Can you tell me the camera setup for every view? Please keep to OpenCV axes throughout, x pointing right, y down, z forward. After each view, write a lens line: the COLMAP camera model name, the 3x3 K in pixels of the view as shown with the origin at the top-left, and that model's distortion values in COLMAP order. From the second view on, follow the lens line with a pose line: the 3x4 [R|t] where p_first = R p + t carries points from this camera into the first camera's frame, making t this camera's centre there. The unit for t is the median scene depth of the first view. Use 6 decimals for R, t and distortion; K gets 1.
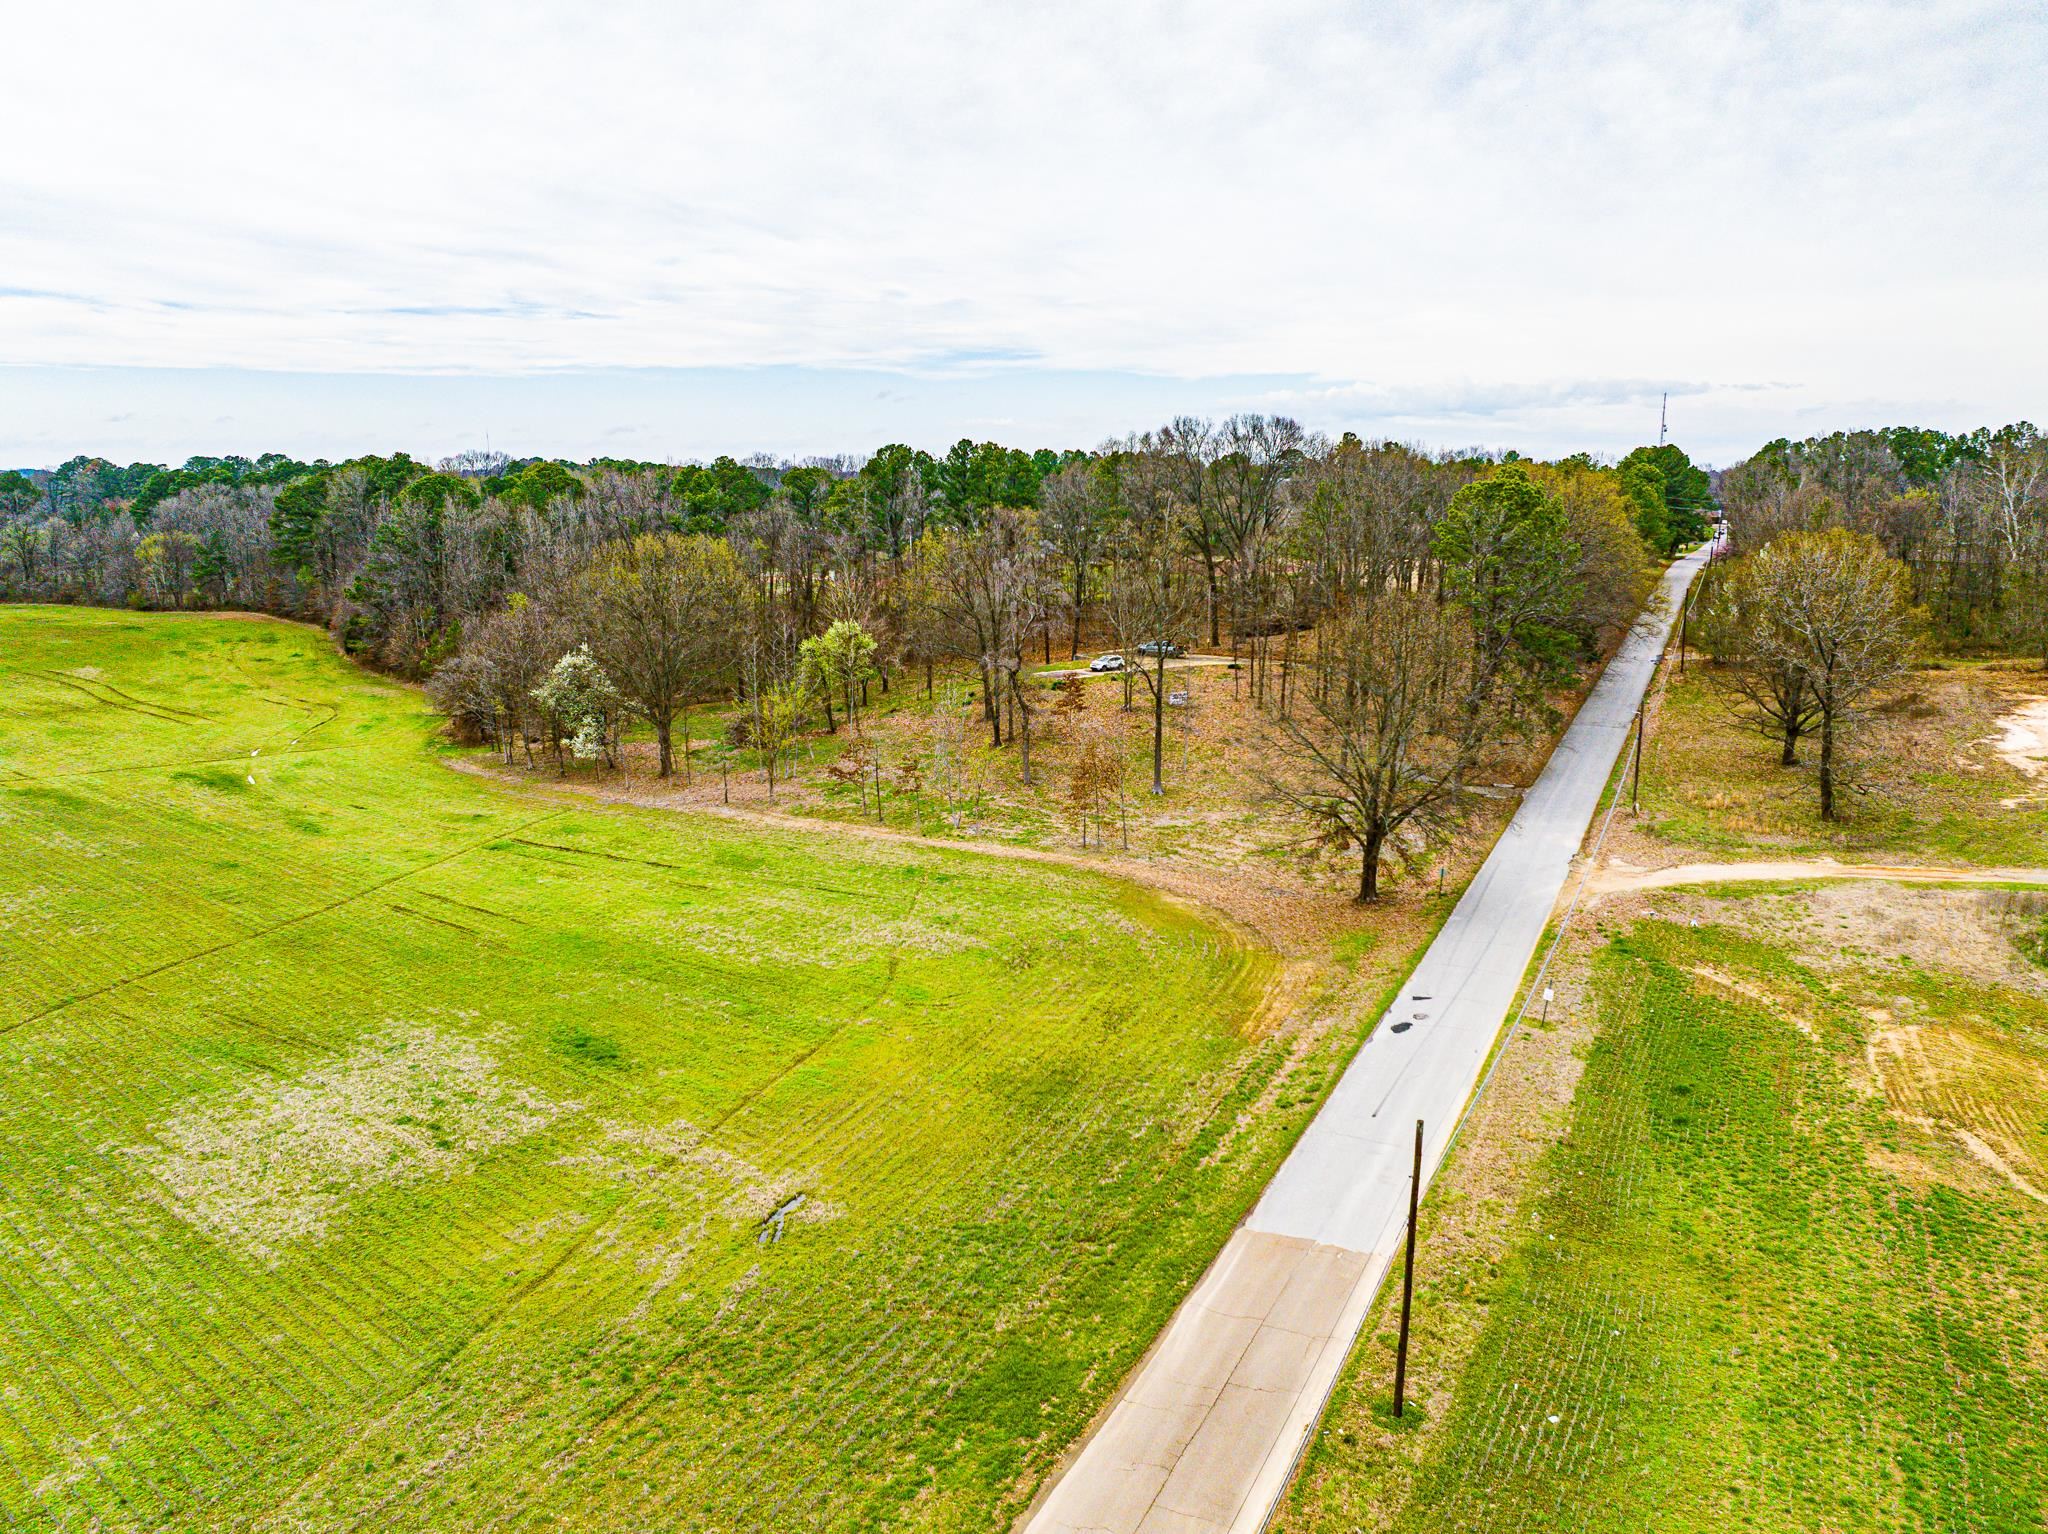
lens RADIAL K [[1444.3, 0, 1037.5], [0, 1444.3, 765.4], [0, 0, 1]] dist [-0.056555, 0.026022]
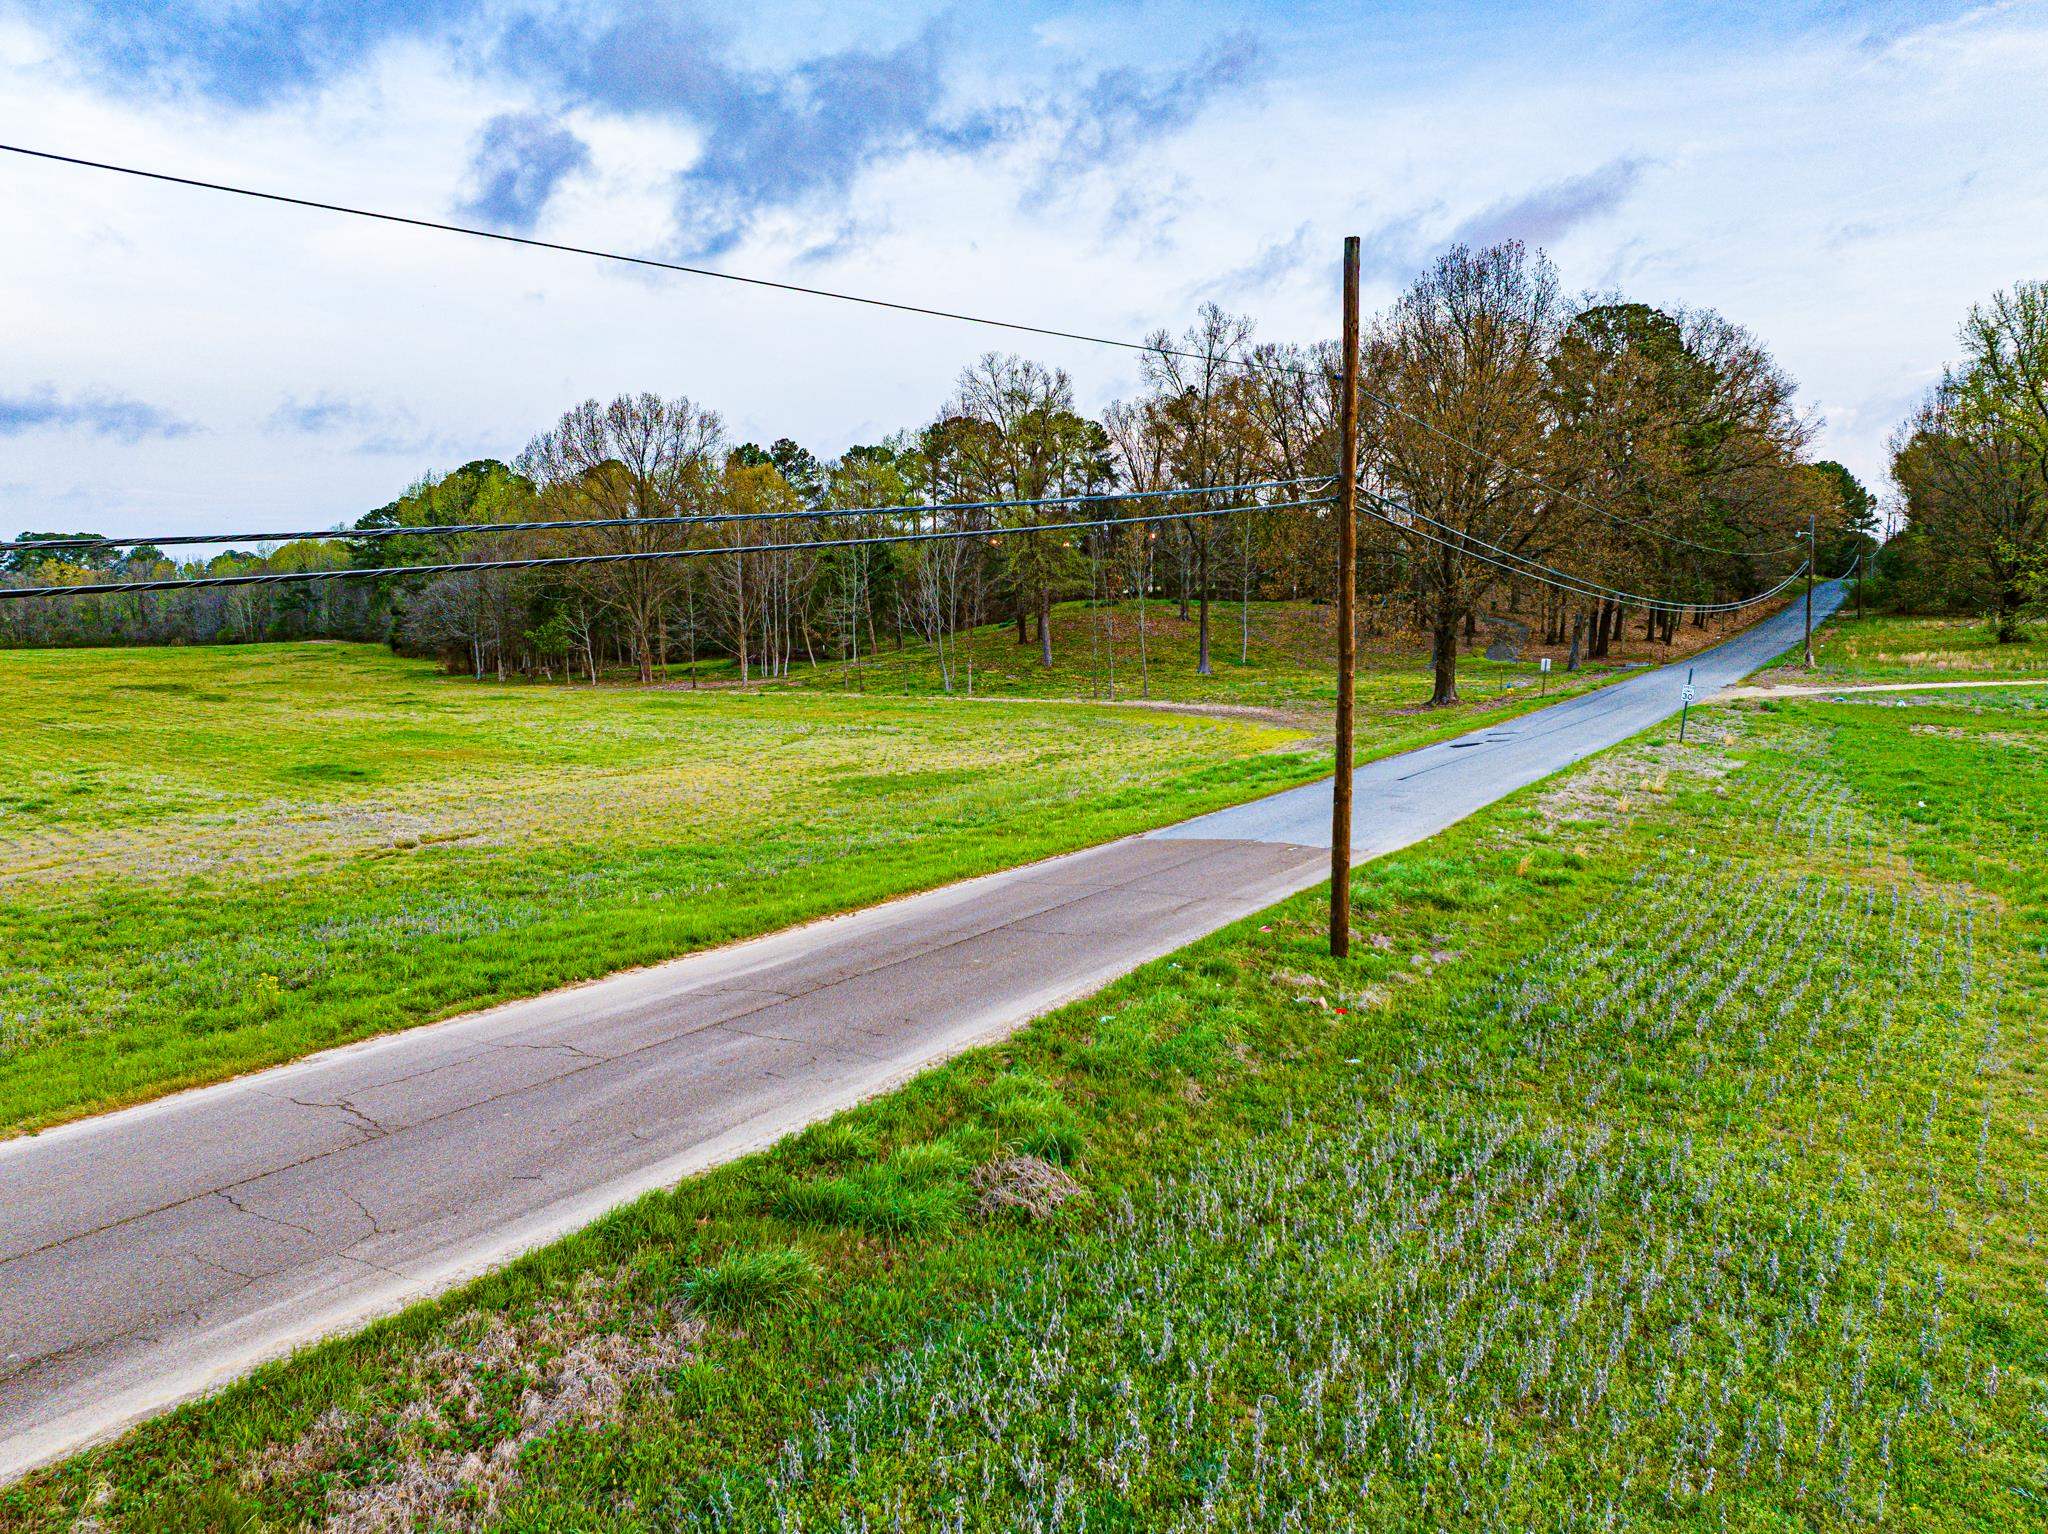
lens RADIAL K [[1444.3, 0, 1034.9], [0, 1444.3, 765.3], [0, 0, 1]] dist [-0.056555, 0.026022]
pose [[0.995090, 0.005483, -0.098820, 0.119281], [-0.015215, 0.995070, -0.098001, 0.265816], [0.097795, 0.099023, 0.990268, 0.322990]]
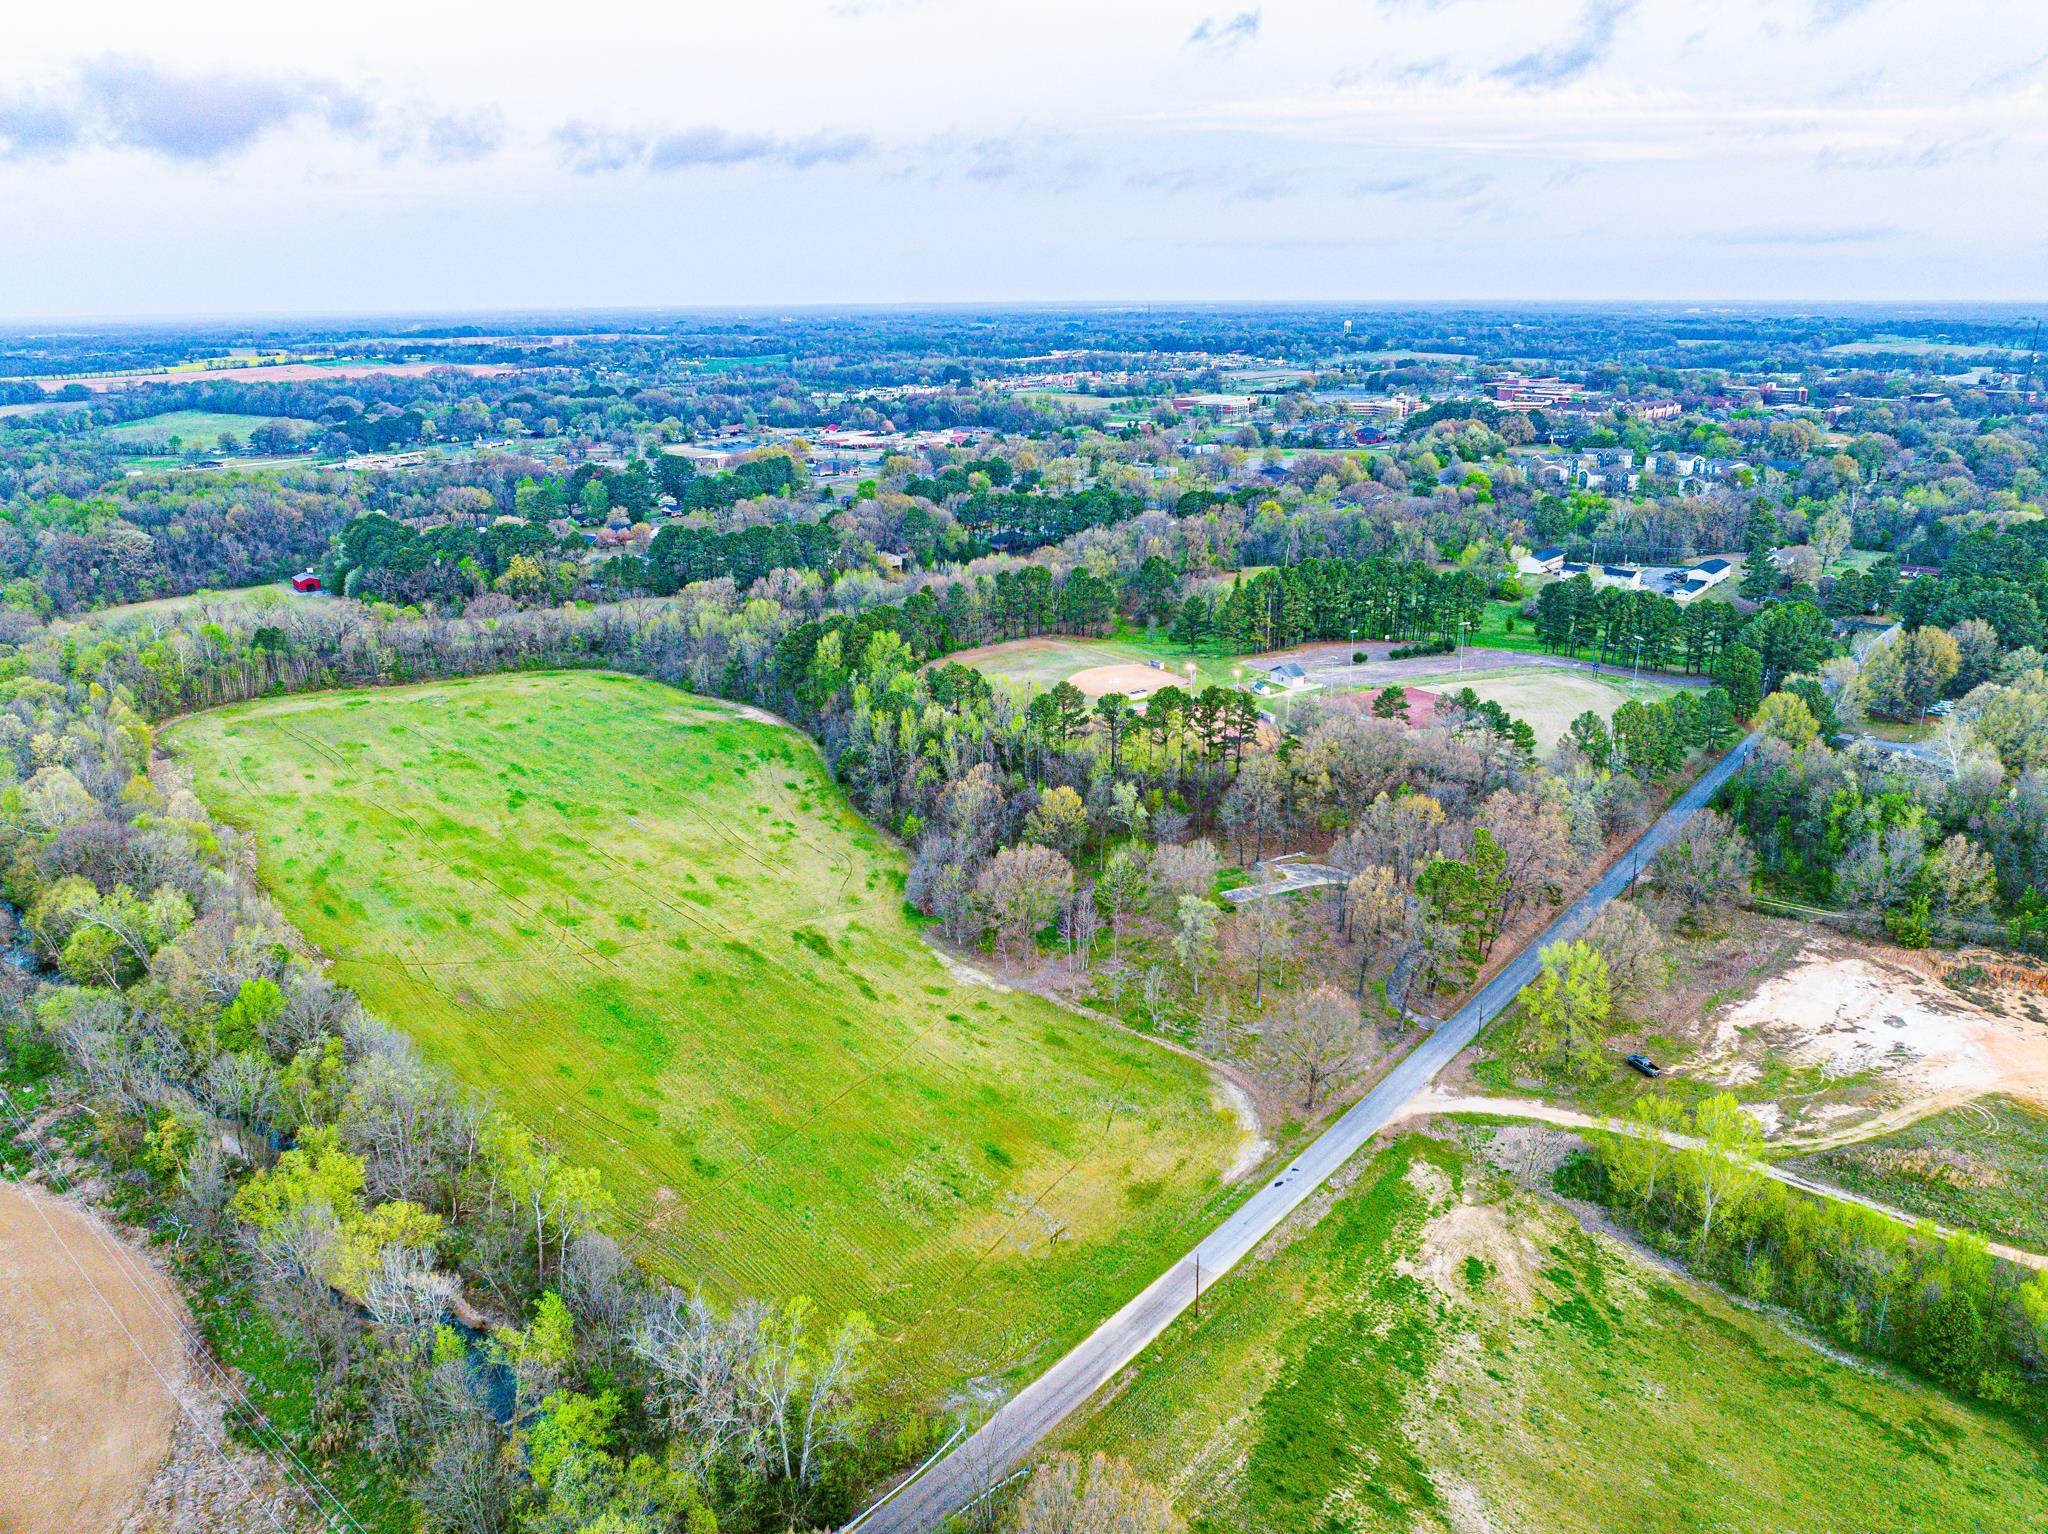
lens RADIAL K [[1444.3, 0, 1022.4], [0, 1444.3, 766.2], [0, 0, 1]] dist [-0.056555, 0.026022]
pose [[0.969148, 0.062663, -0.238382, 0.399259], [-0.033111, 0.991476, 0.126012, -0.999229], [0.244246, -0.114231, 0.962962, -1.795273]]
